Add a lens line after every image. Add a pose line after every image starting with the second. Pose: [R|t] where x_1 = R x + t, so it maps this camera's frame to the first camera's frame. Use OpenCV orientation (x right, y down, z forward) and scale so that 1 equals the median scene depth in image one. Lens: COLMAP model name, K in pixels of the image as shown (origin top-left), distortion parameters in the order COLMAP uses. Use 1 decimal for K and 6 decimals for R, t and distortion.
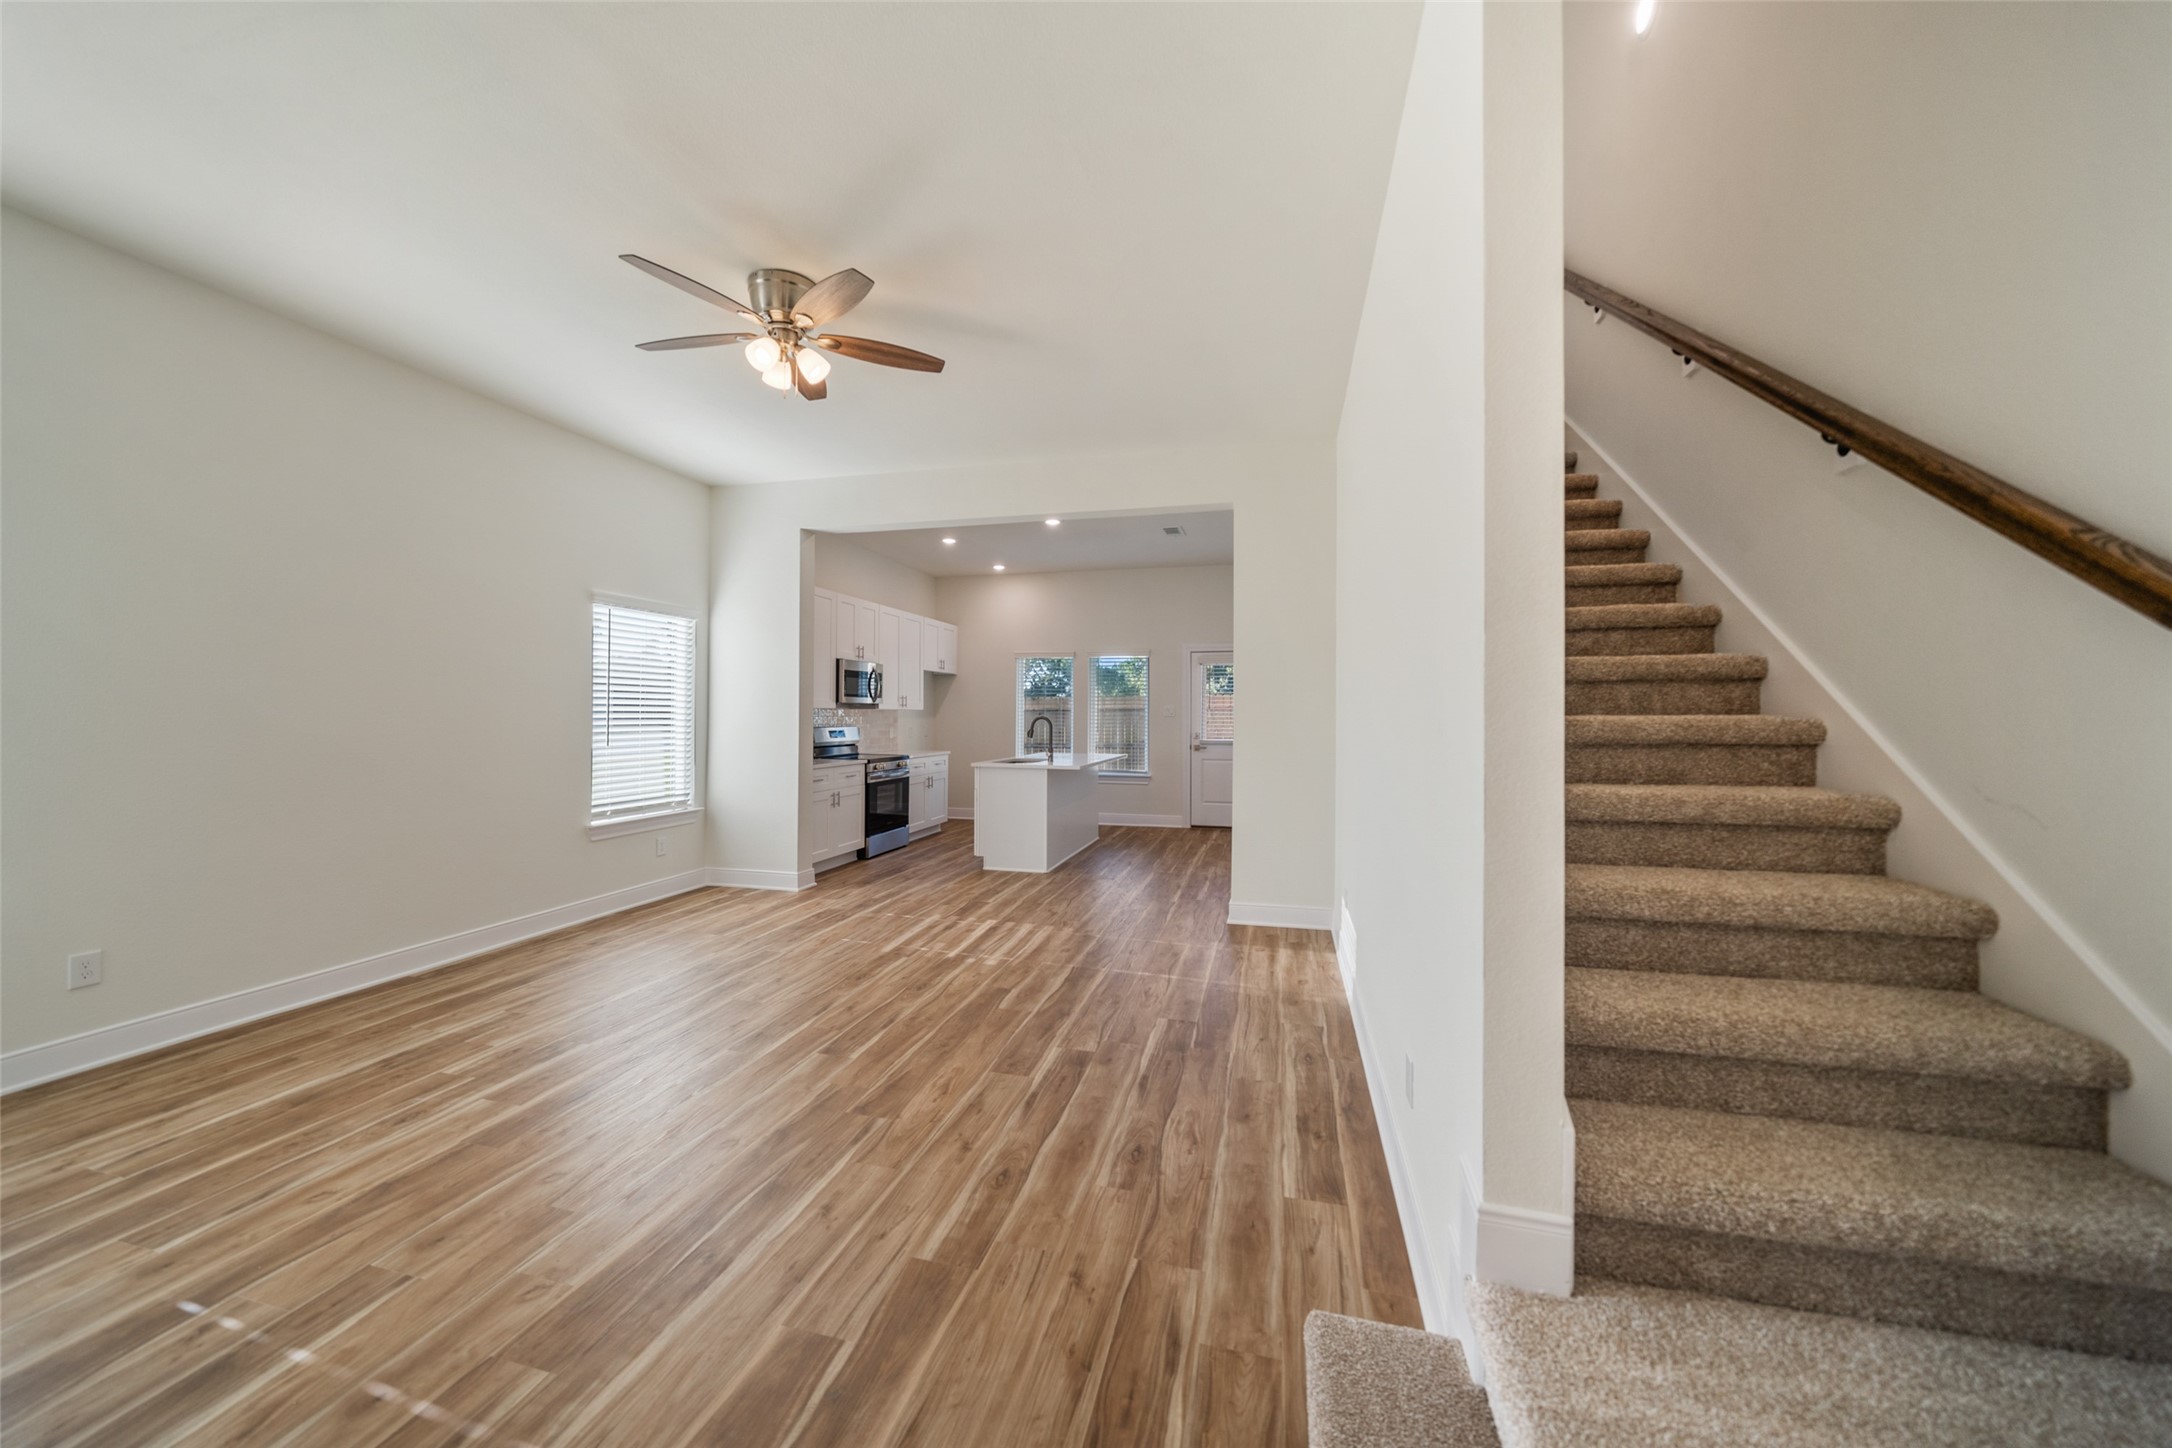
lens RADIAL K [[755.2, 0, 1101.8], [0, 755.2, 722.7], [0, 0, 1]] dist [-0.000754, -0.000104]
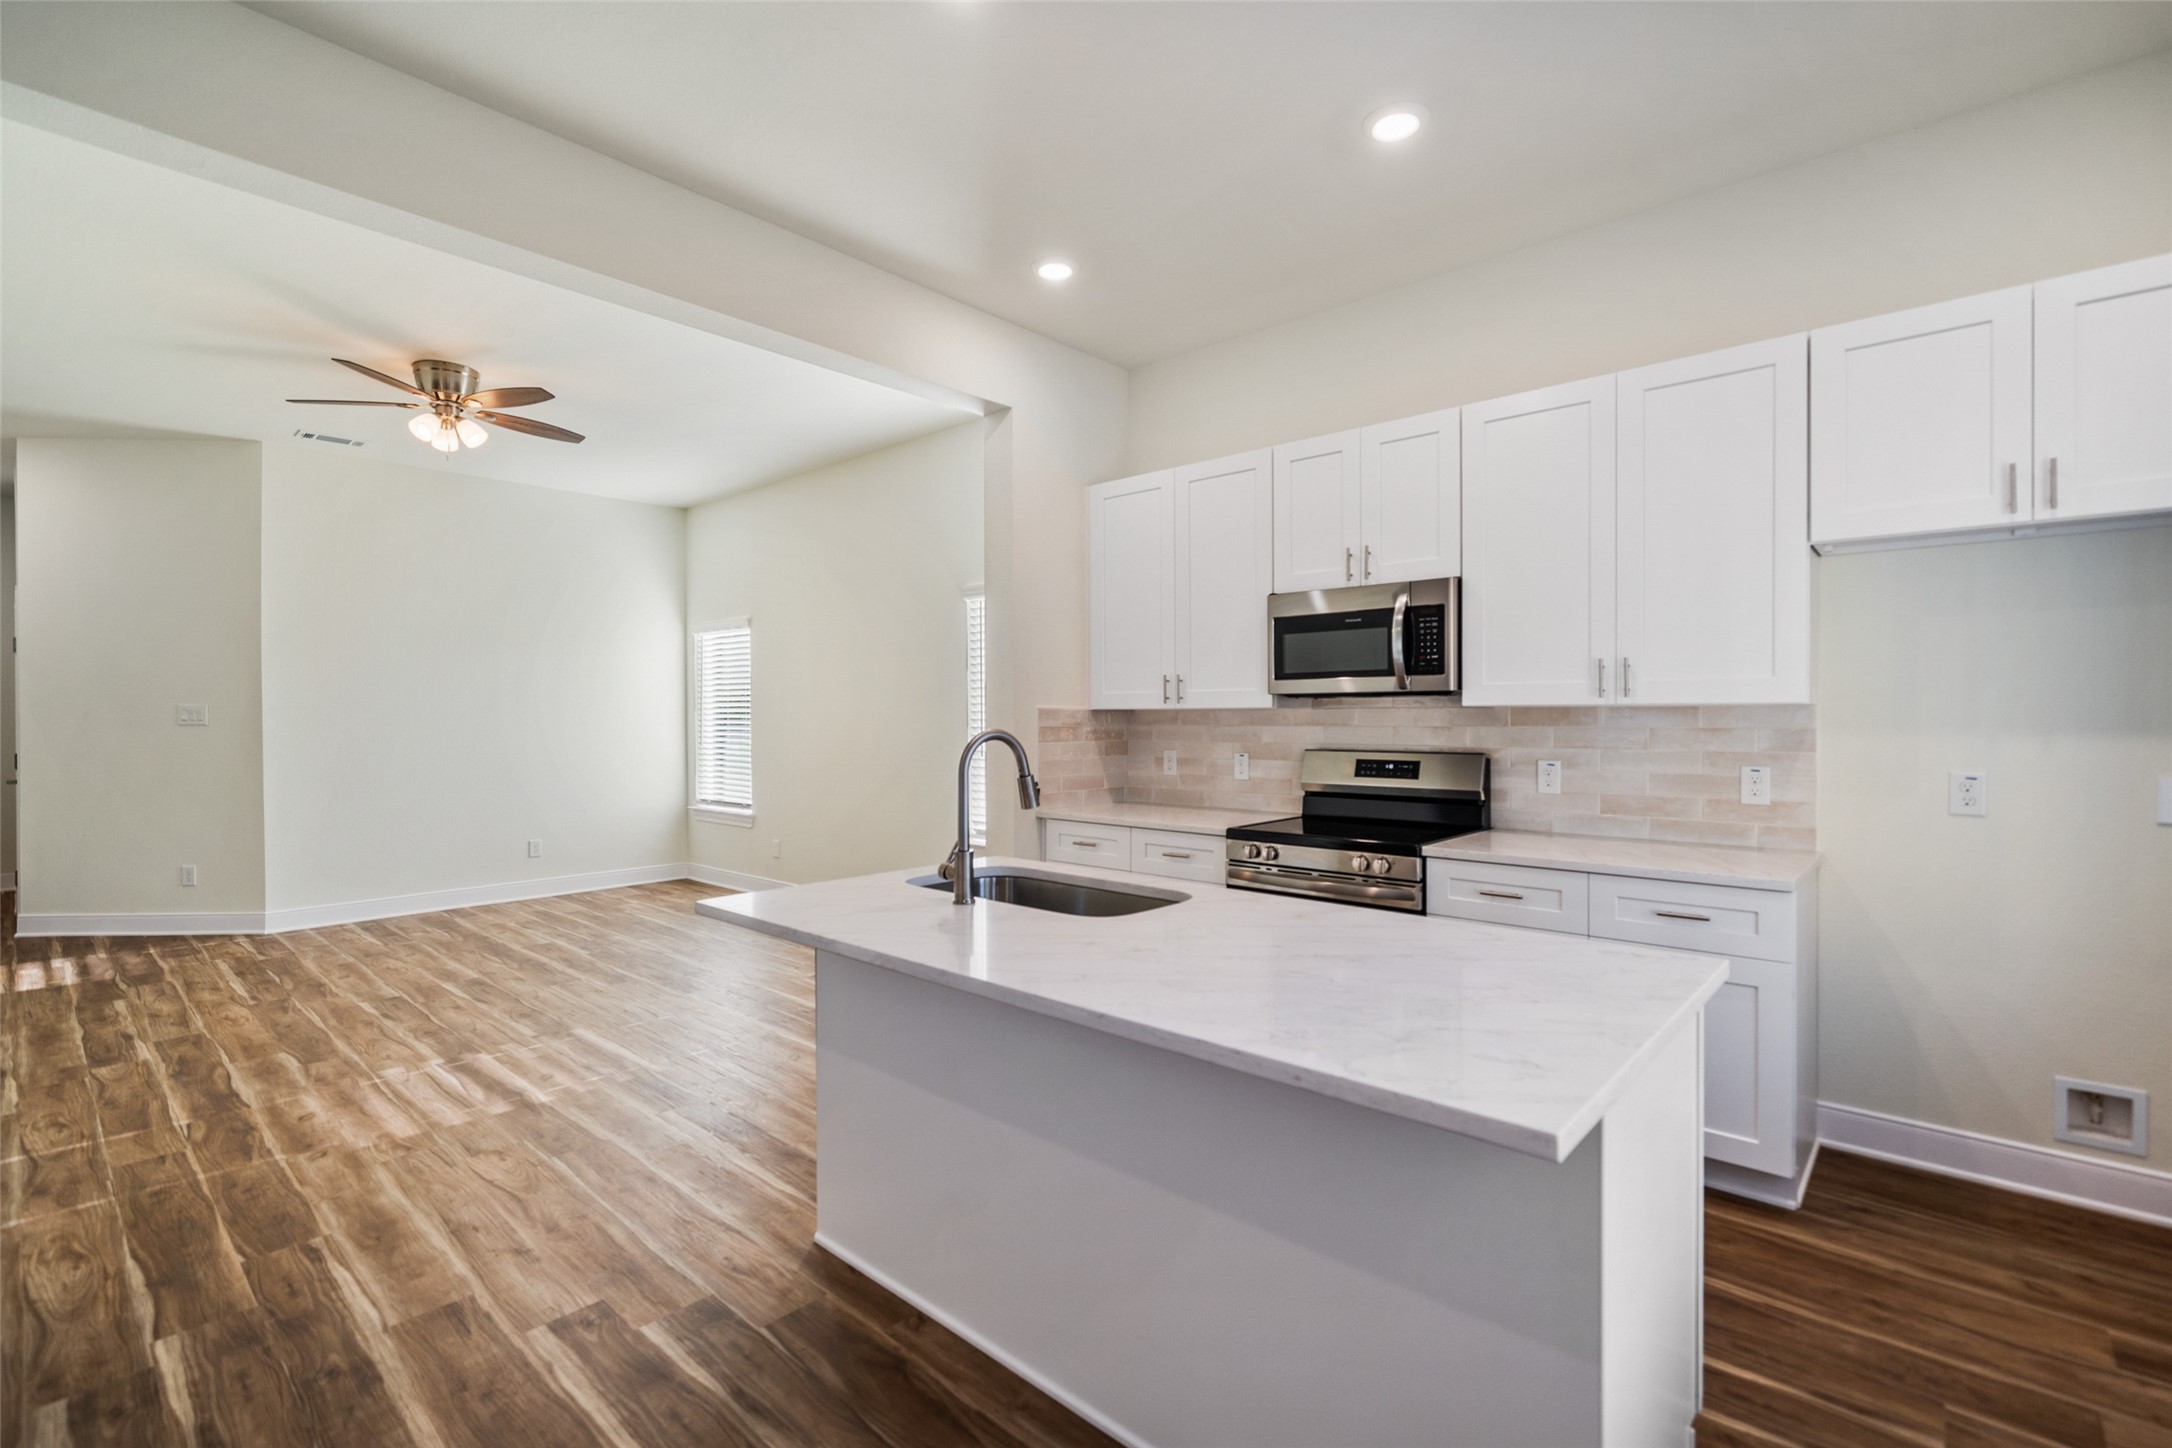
lens RADIAL K [[947.2, 0, 1082.7], [0, 947.2, 724.2], [0, 0, 1]] dist [-0.008490, 0.002118]
pose [[-0.469980, 0.003945, -0.882668, 0.526459], [-0.010233, 0.999898, 0.009918, -0.039858], [0.882618, 0.013693, -0.469892, 3.103128]]
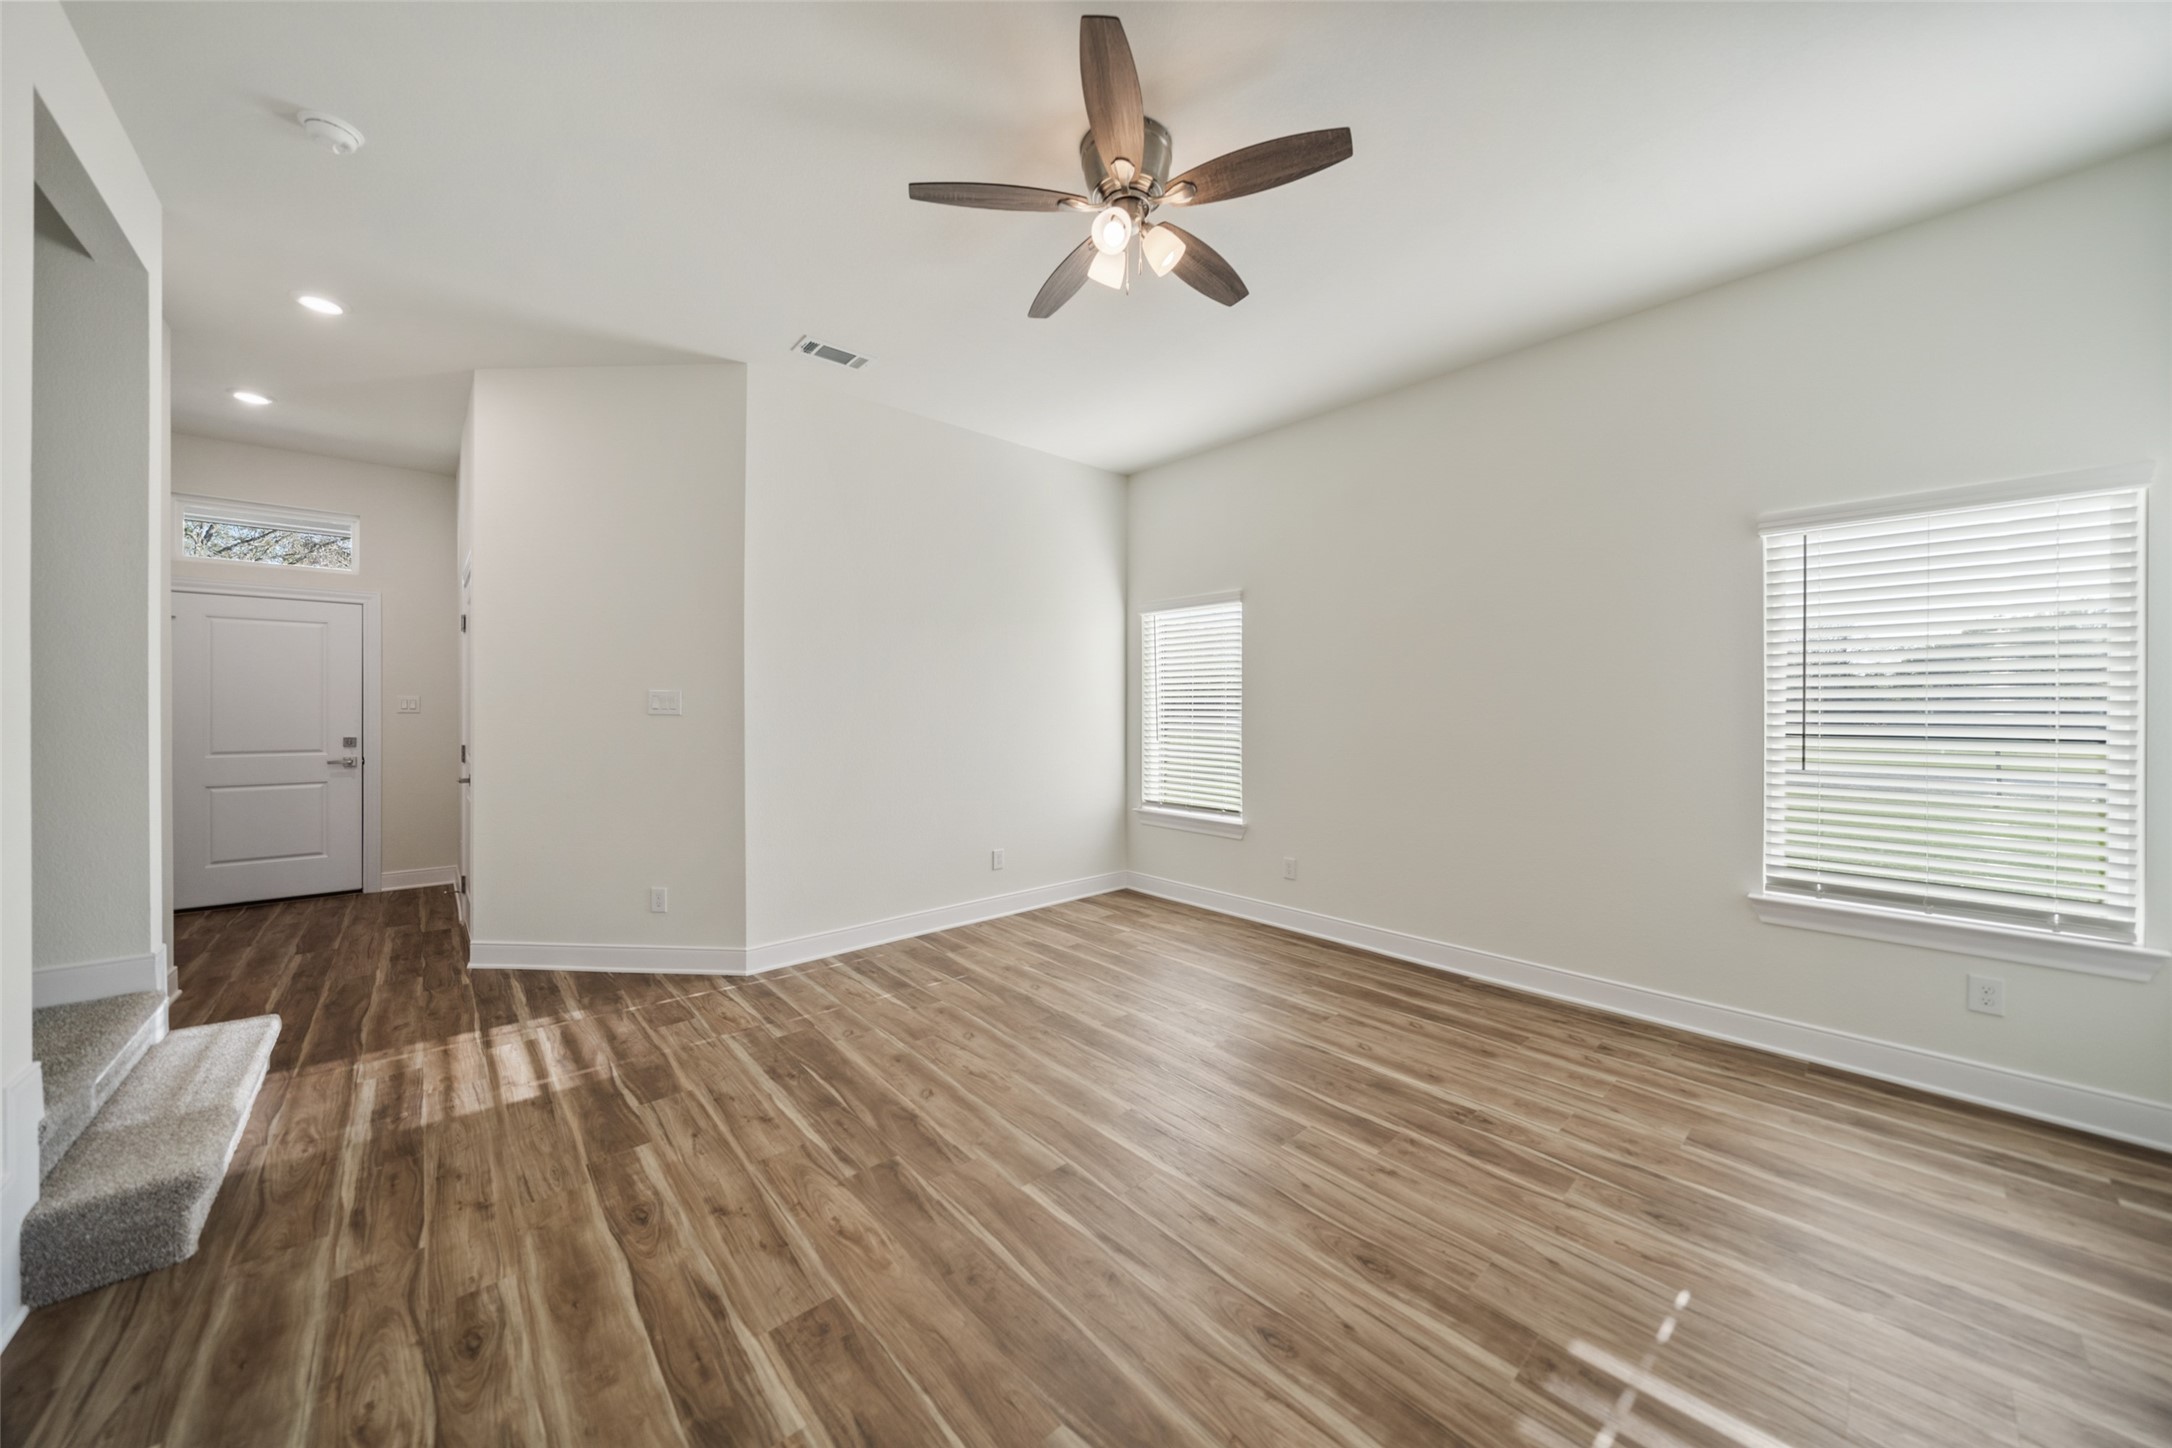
lens RADIAL K [[755.2, 0, 1091.8], [0, 755.2, 707.8], [0, 0, 1]] dist [-0.000754, -0.000104]
pose [[-0.575542, -0.005600, -0.817753, 0.257198], [-0.012946, 0.999914, 0.002265, -0.020989], [0.817670, 0.011890, -0.575564, 1.652841]]
